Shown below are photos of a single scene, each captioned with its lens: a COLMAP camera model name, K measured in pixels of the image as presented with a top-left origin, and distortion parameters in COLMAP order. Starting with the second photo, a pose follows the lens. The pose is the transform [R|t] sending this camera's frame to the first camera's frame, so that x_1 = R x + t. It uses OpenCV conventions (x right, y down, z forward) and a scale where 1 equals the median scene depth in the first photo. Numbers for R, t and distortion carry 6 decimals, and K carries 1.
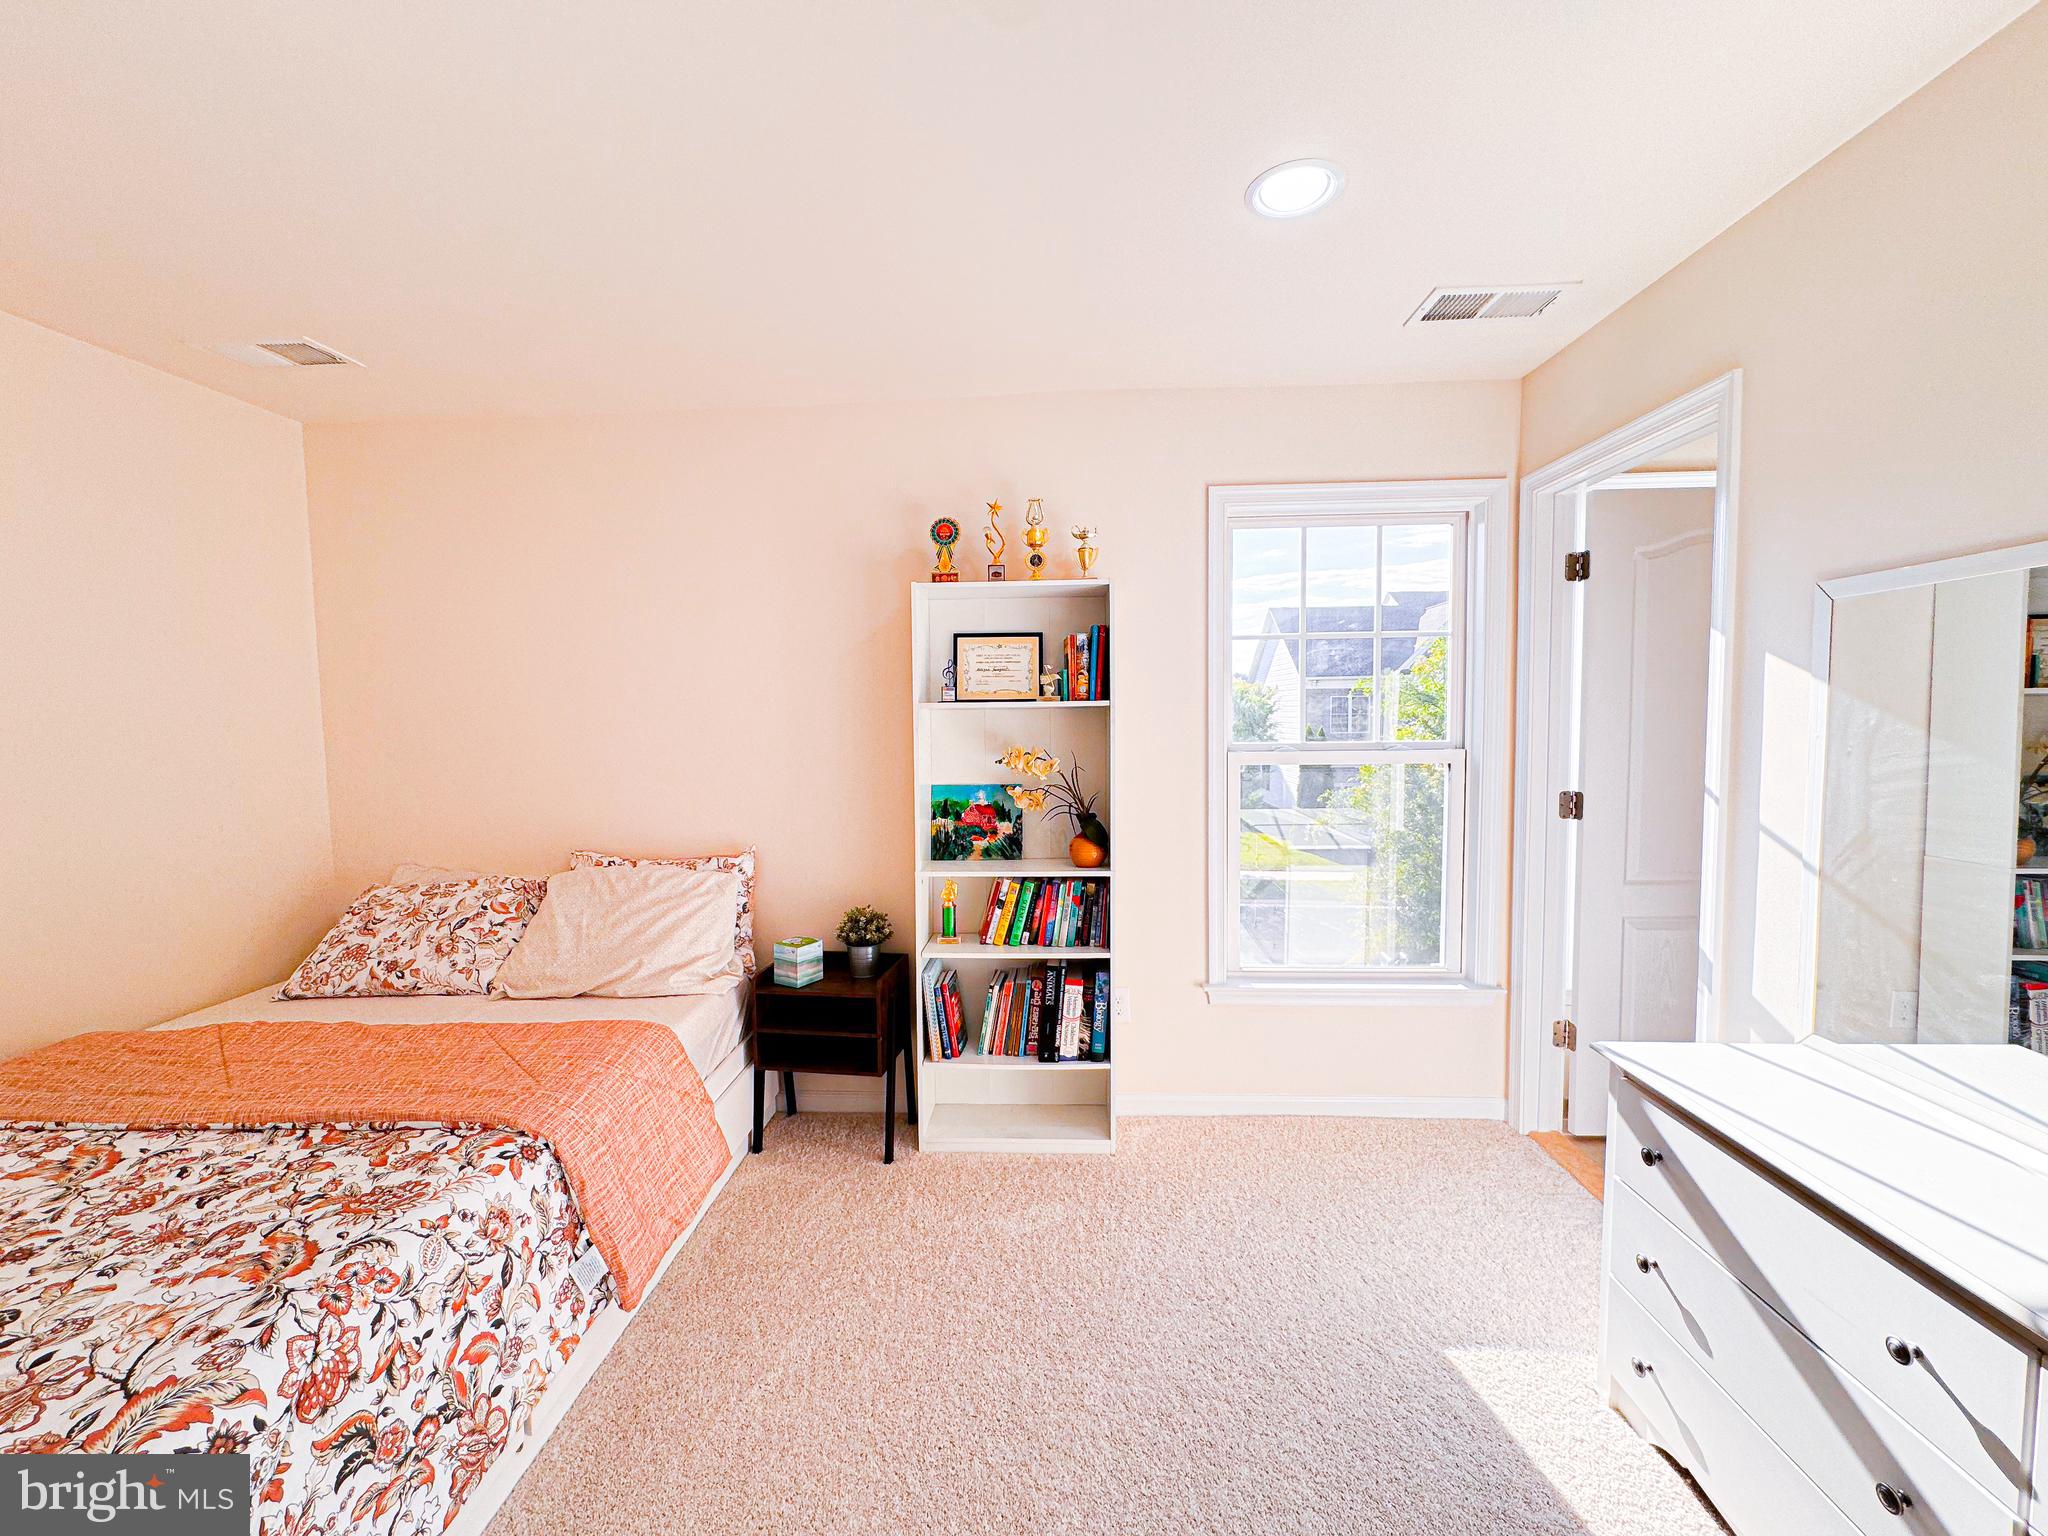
lens RADIAL K [[824.0, 0, 1016.2], [0, 824.0, 767.4], [0, 0, 1]] dist [0.001741, 0.000308]
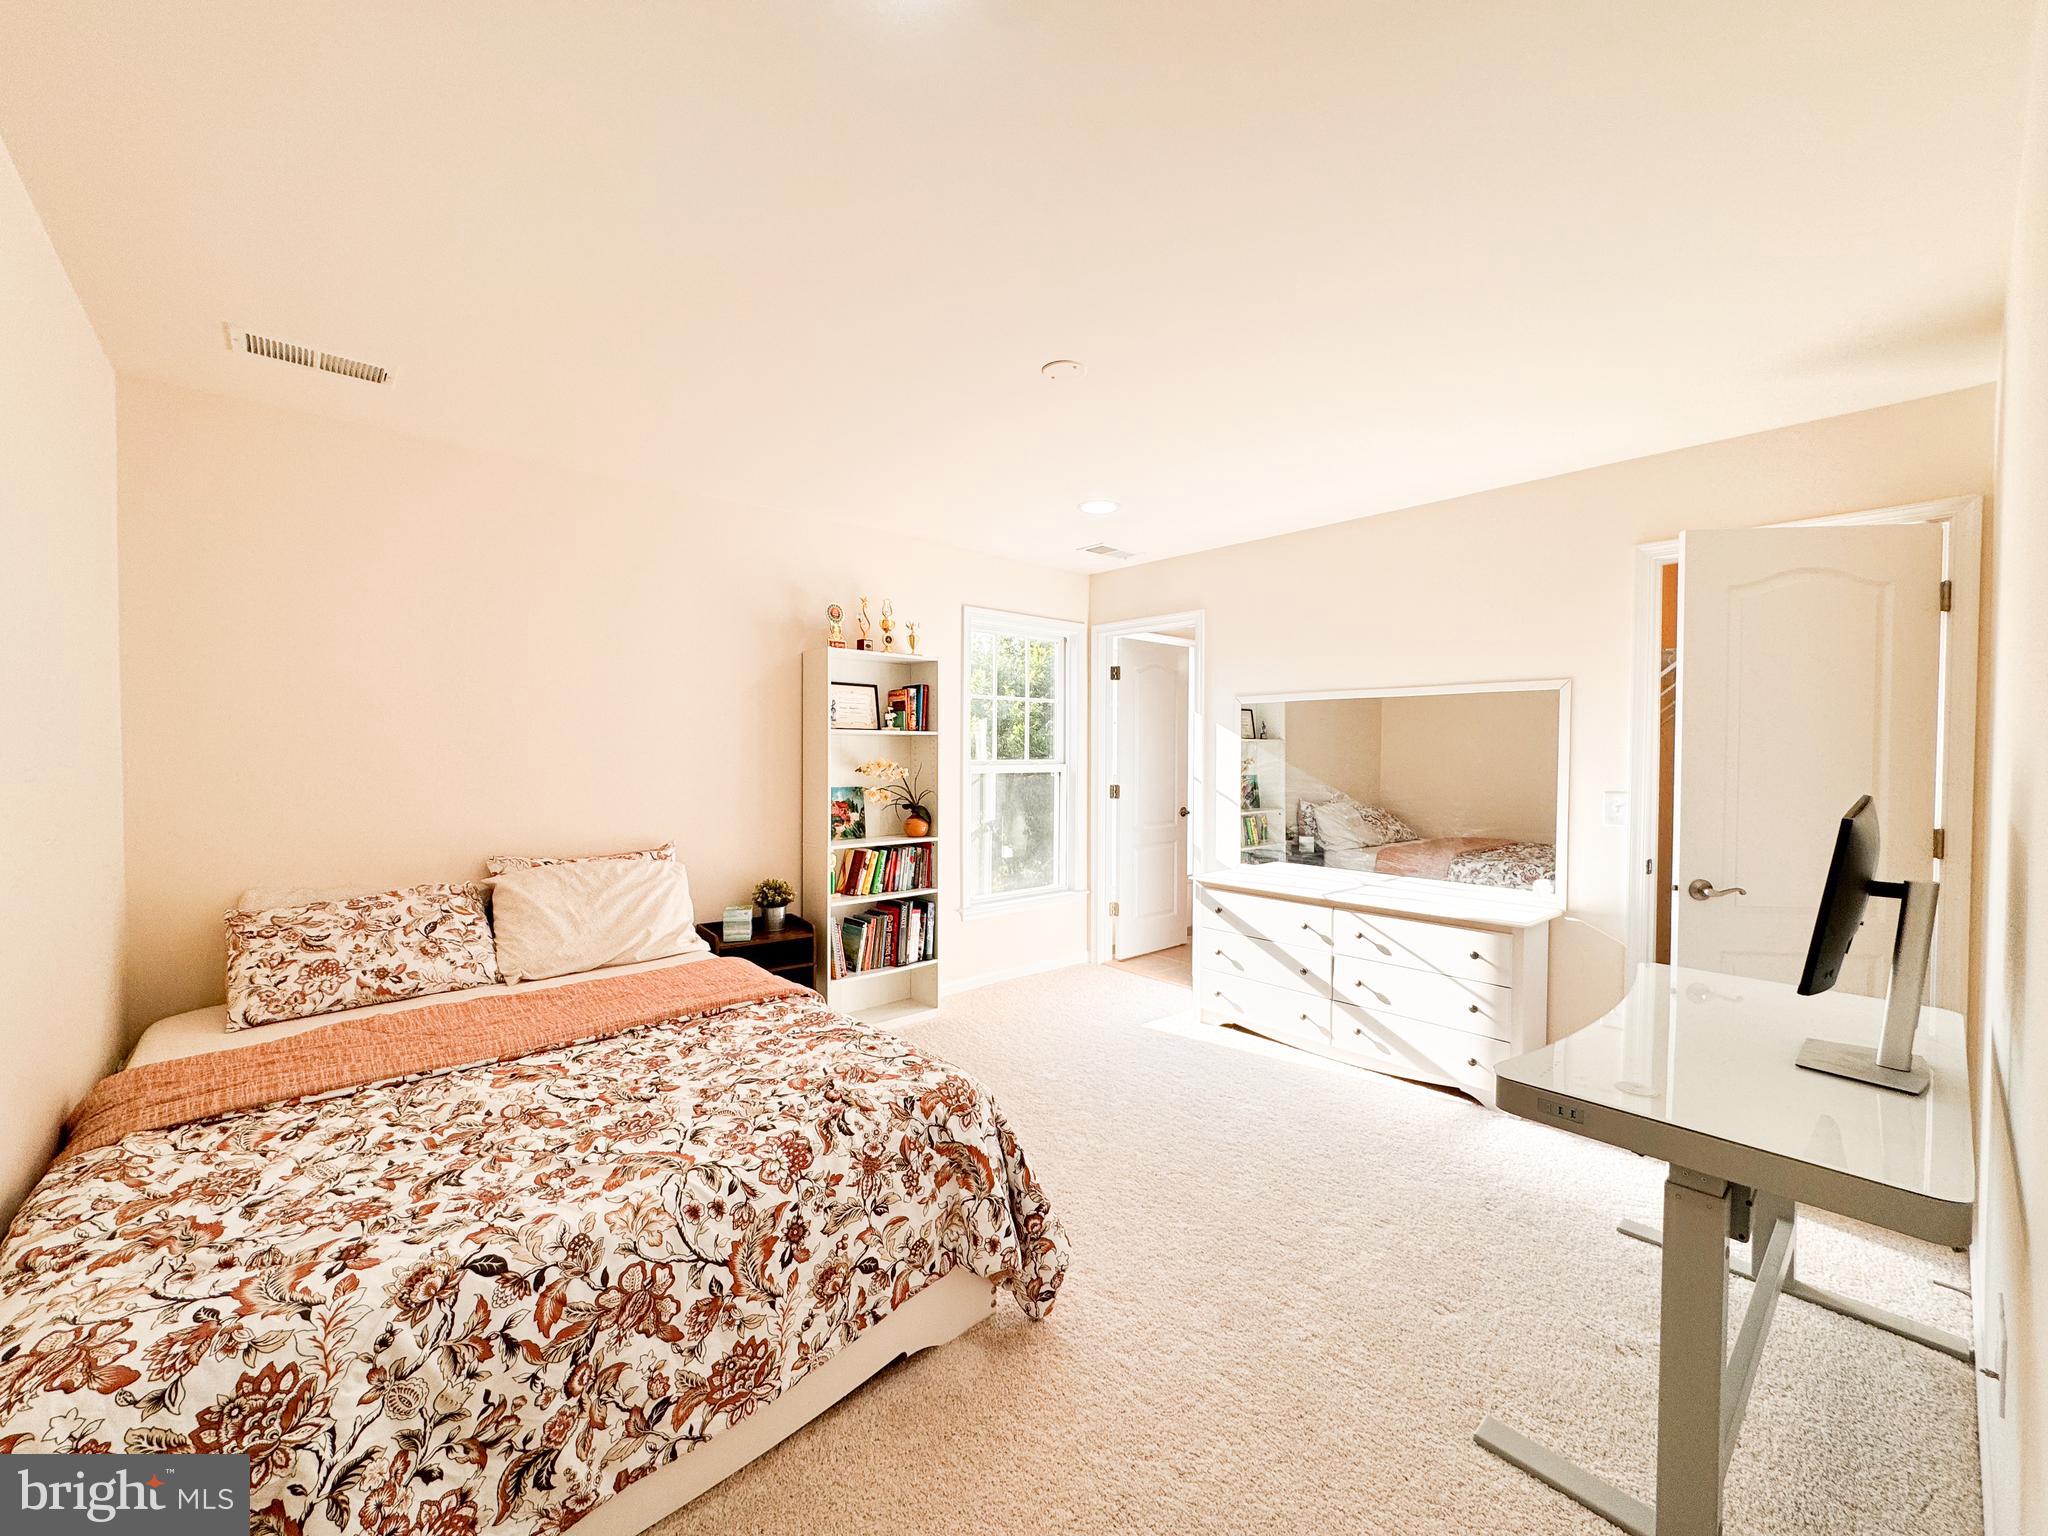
lens RADIAL K [[824.0, 0, 1026.8], [0, 824.0, 765.7], [0, 0, 1]] dist [0.001741, 0.000308]
pose [[0.708785, 0.002675, 0.705420, -0.878076], [0.031169, 0.998897, -0.035106, 0.047019], [-0.704736, 0.046870, 0.707920, -0.263898]]
